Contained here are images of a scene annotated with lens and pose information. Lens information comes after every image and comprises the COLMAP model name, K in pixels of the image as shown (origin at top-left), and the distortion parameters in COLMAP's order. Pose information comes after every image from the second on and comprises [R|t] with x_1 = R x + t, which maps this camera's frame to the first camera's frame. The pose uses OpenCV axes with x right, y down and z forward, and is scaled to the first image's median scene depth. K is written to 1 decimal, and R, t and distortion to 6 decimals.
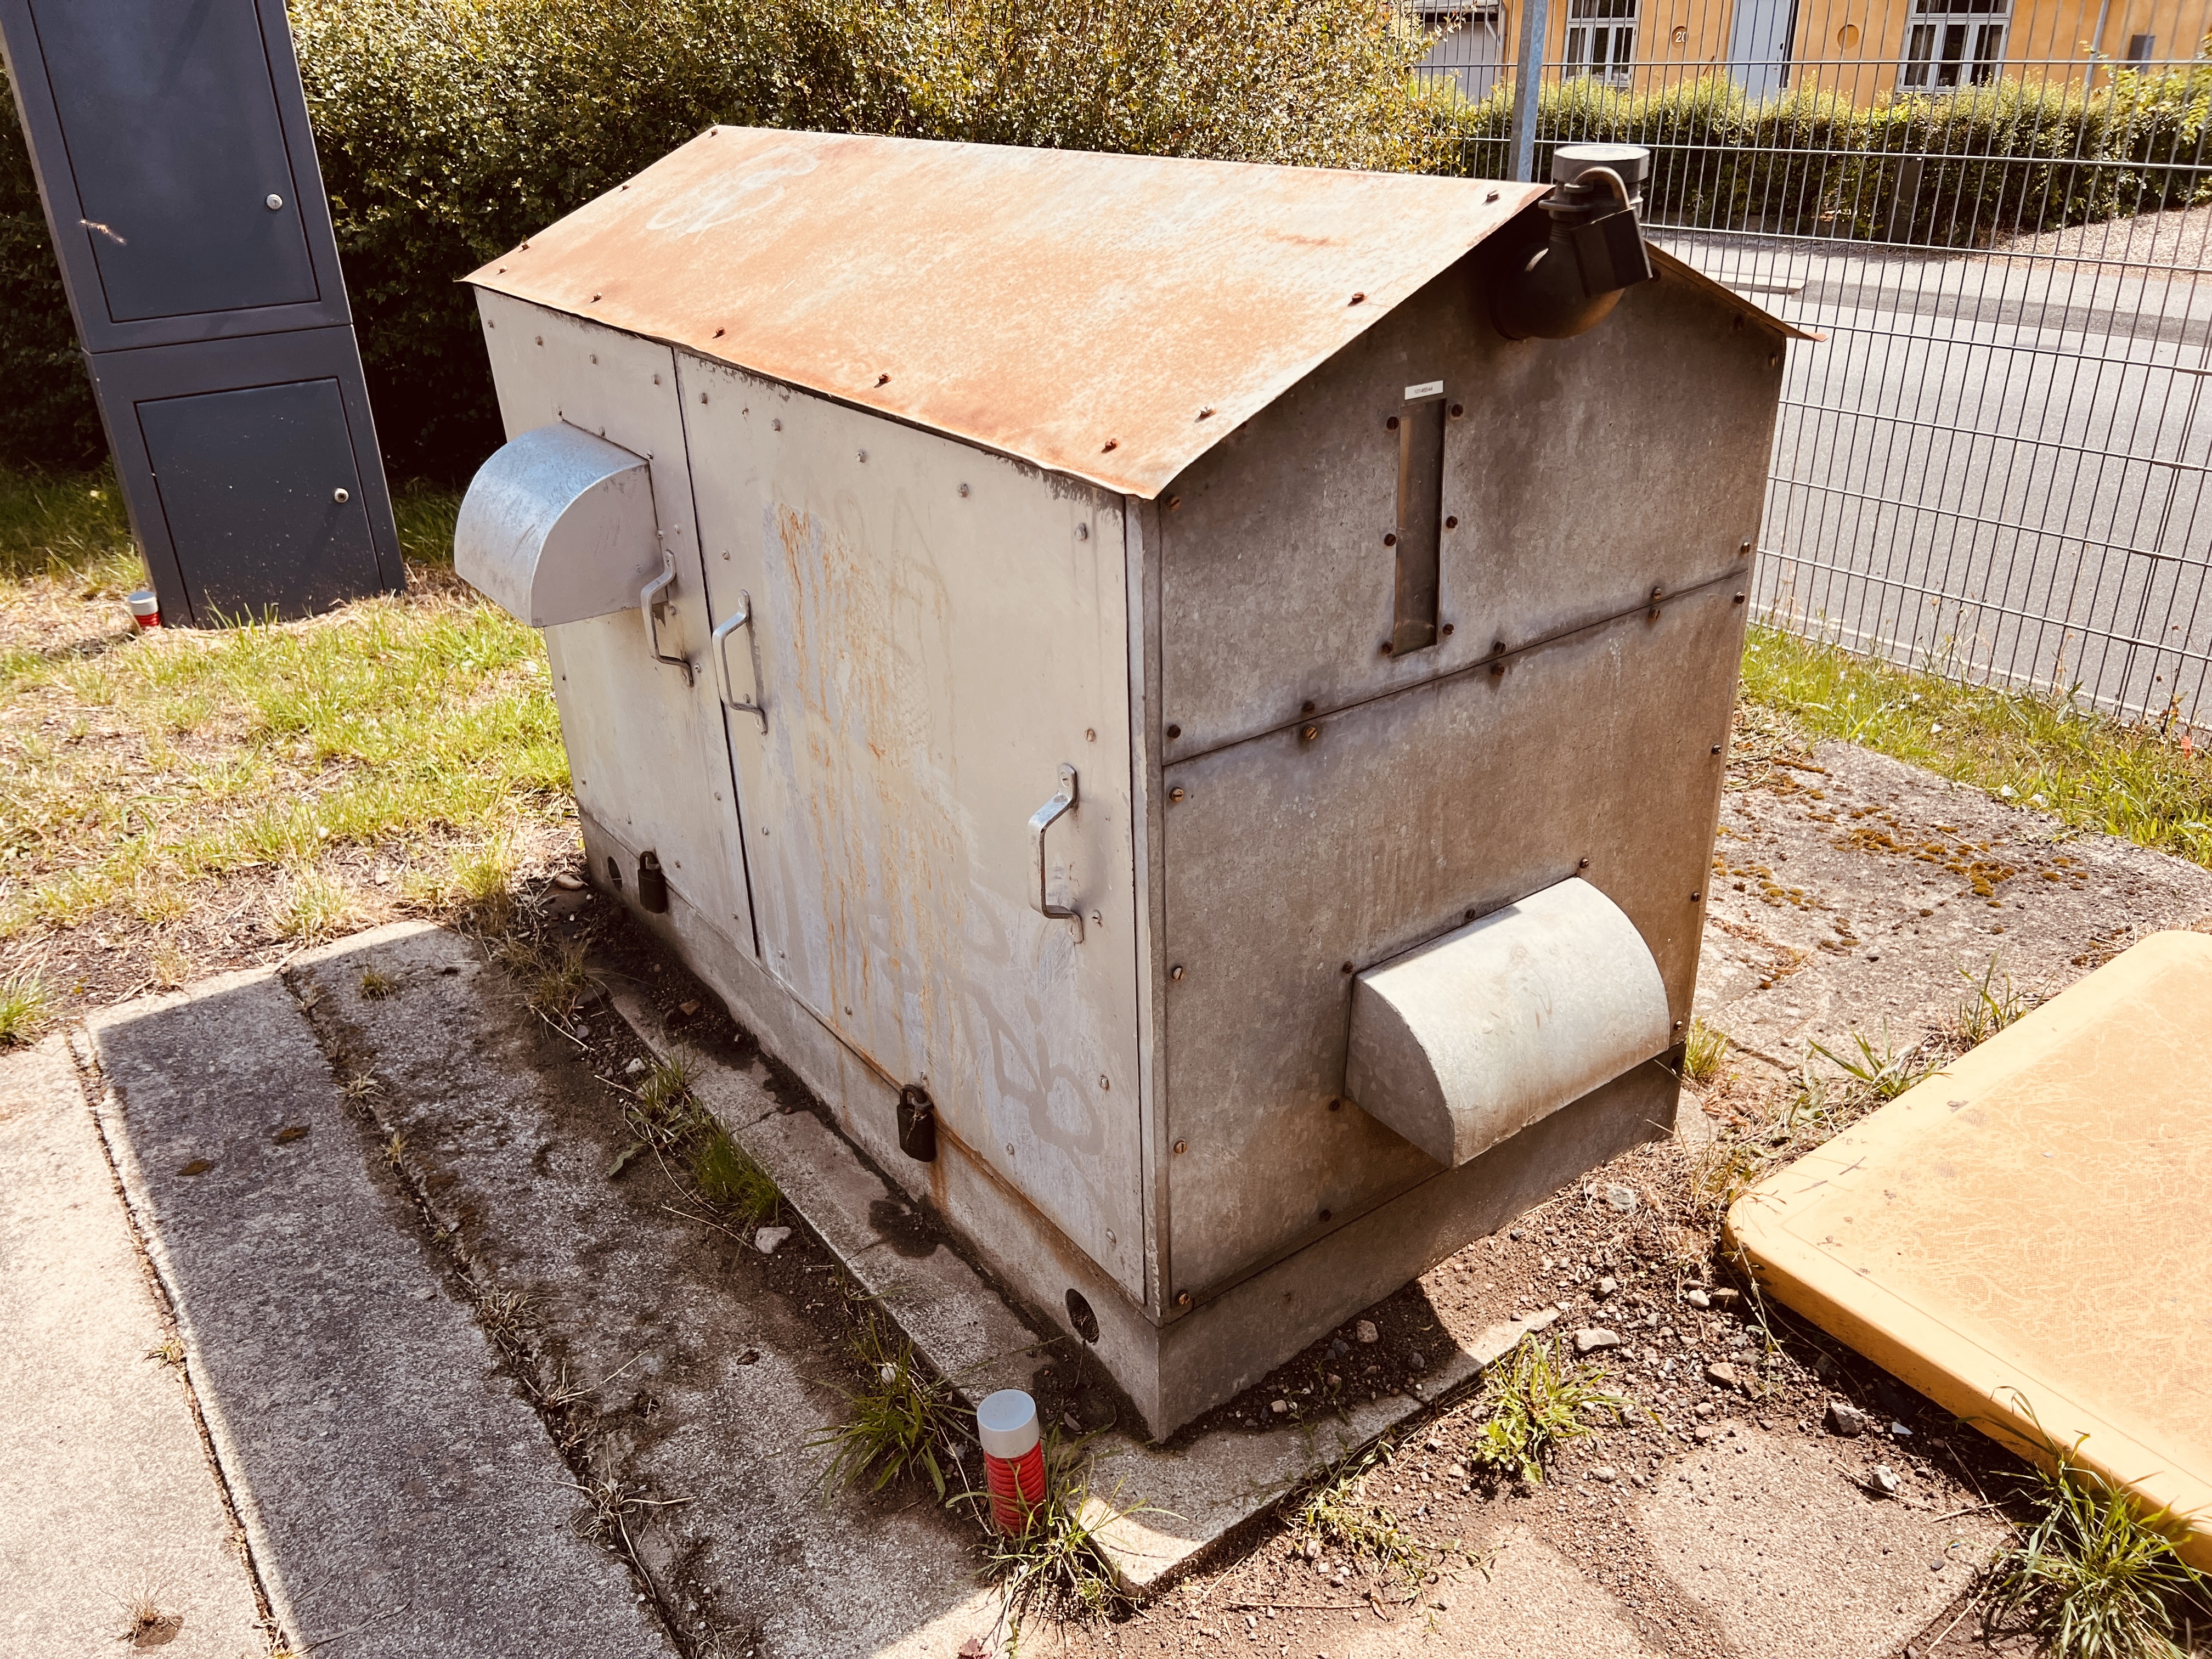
lens RADIAL K [[1704.7, 0, 1036.1], [0, 1704.7, 800.0], [0, 0, 1]] dist [0.052686, -0.063172]
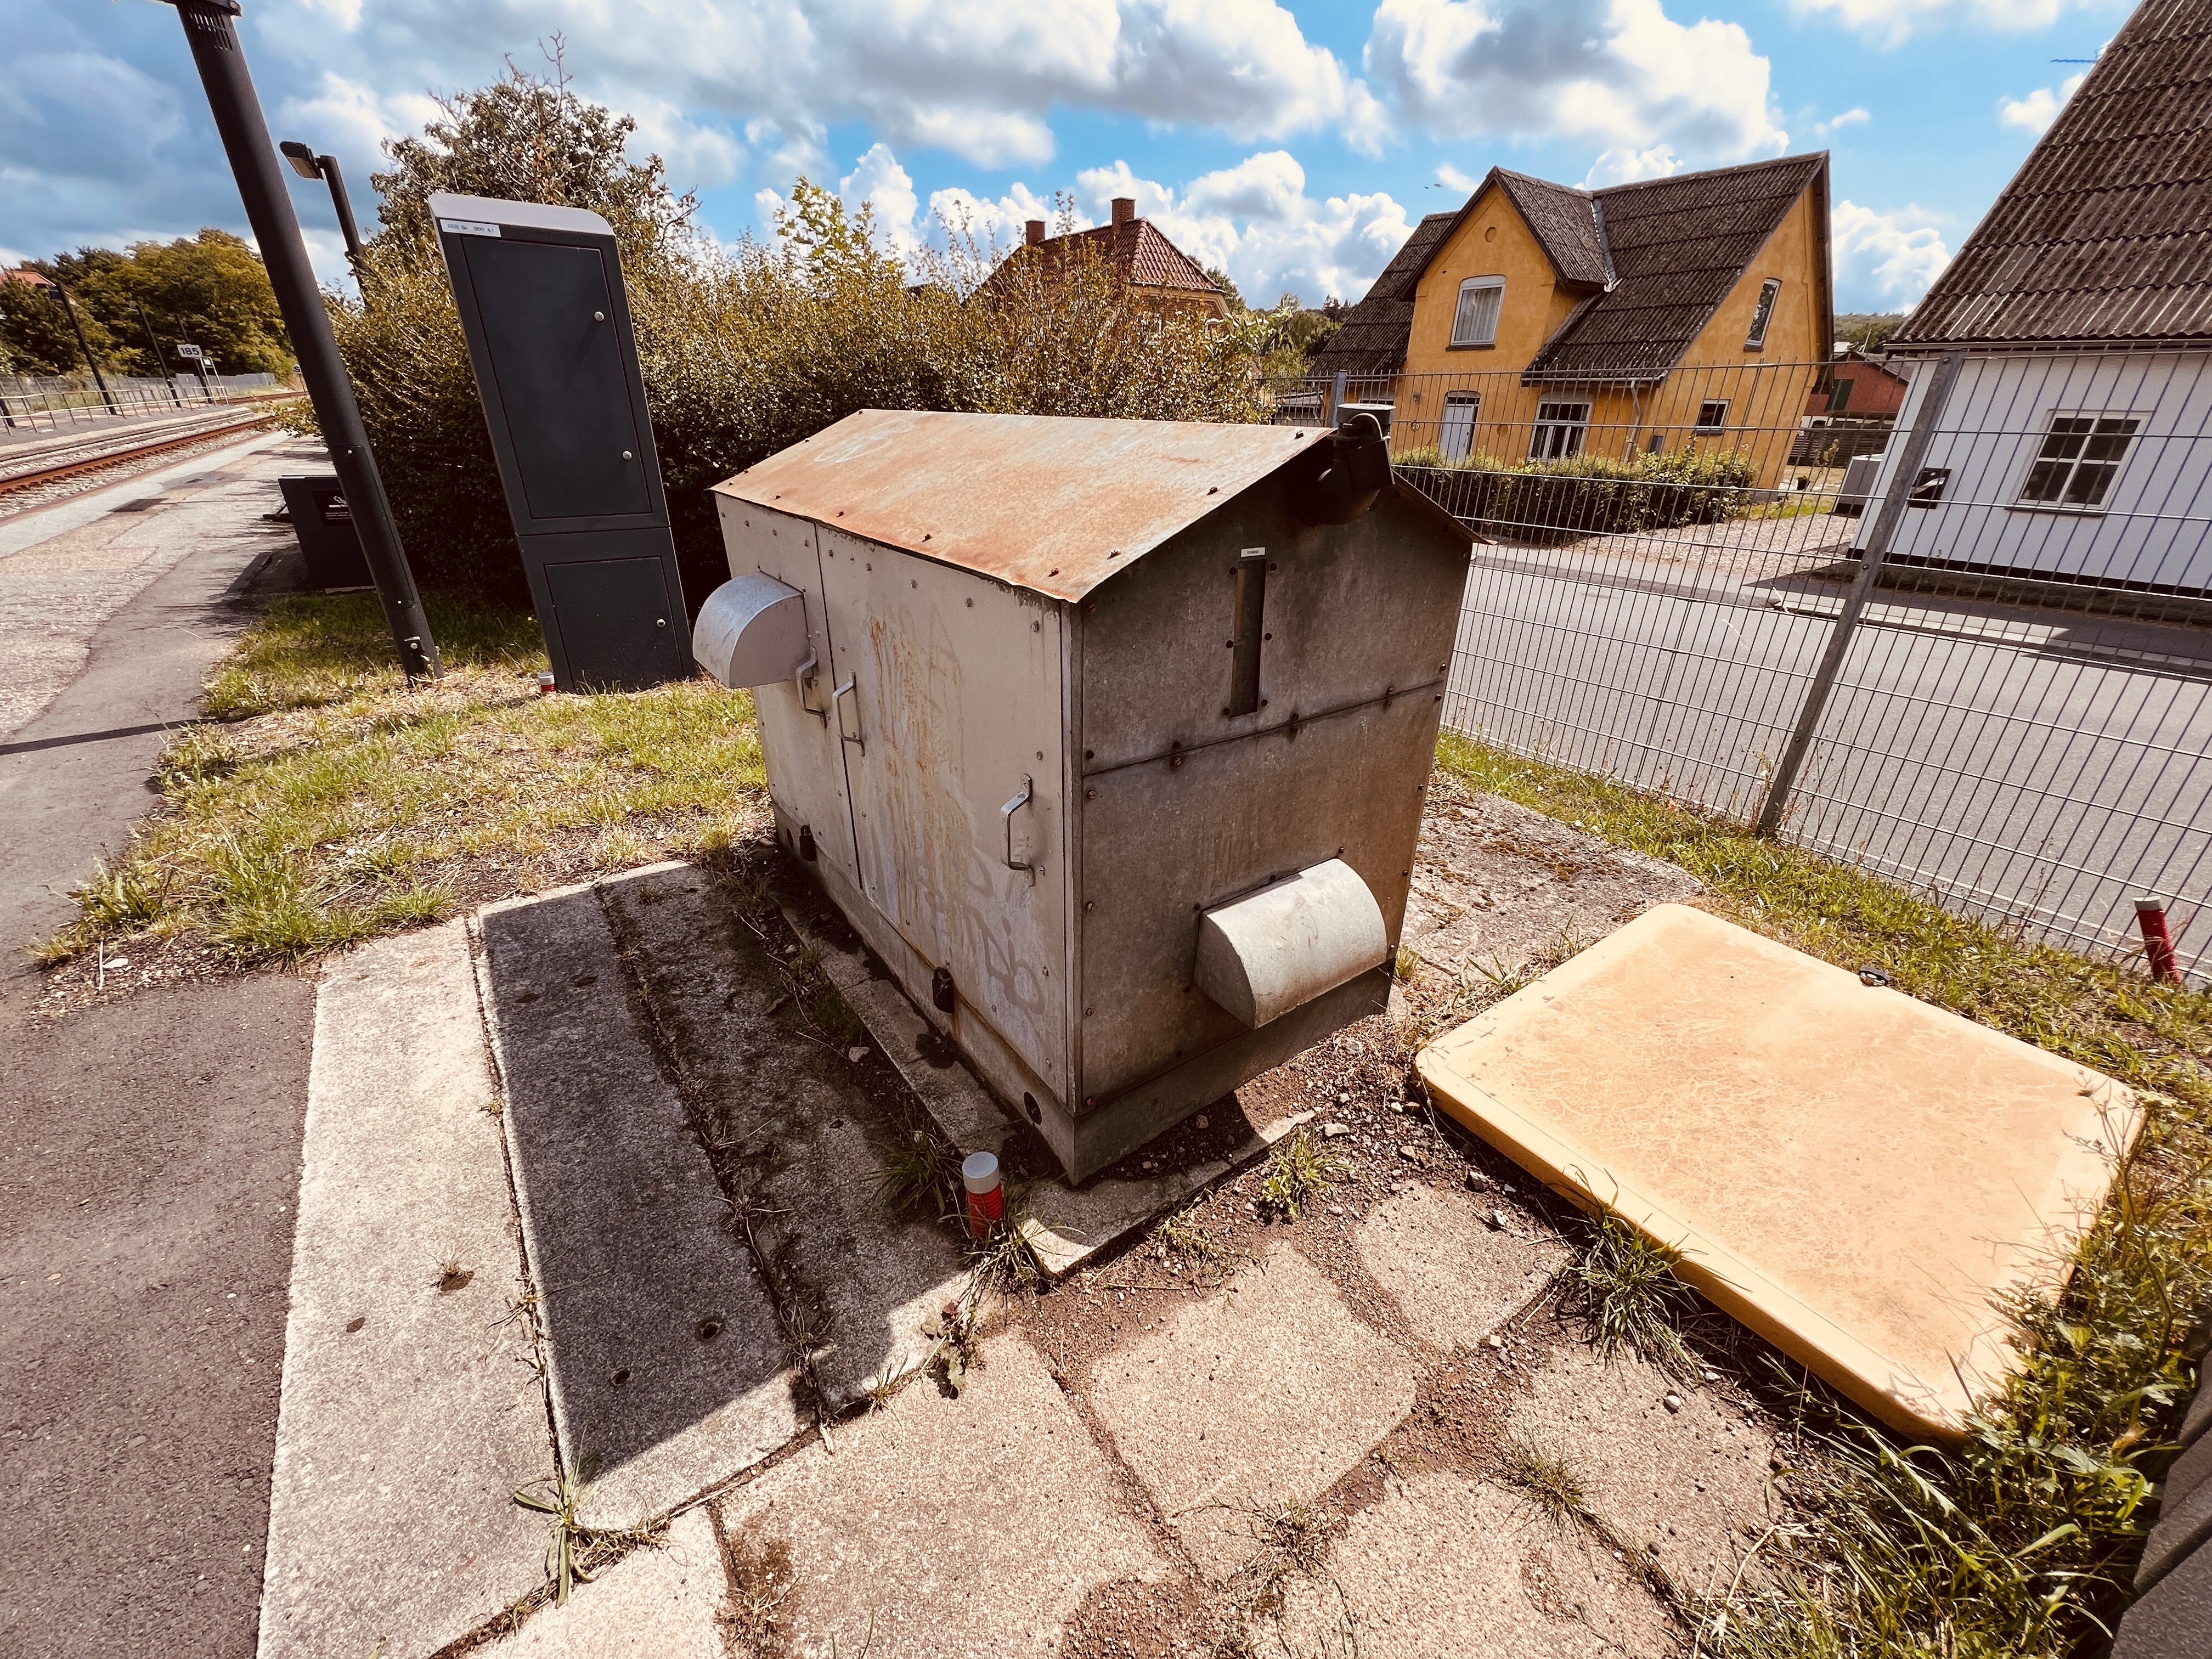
lens RADIAL K [[889.5, 0, 1083.3], [0, 889.5, 826.4], [0, 0, 1]] dist [-0.003093, 0.000147]
pose [[0.999075, 0.039309, 0.017455, 0.049404], [-0.039470, 0.999181, 0.008961, 0.015429], [-0.017088, -0.009641, 0.999807, 0.128459]]
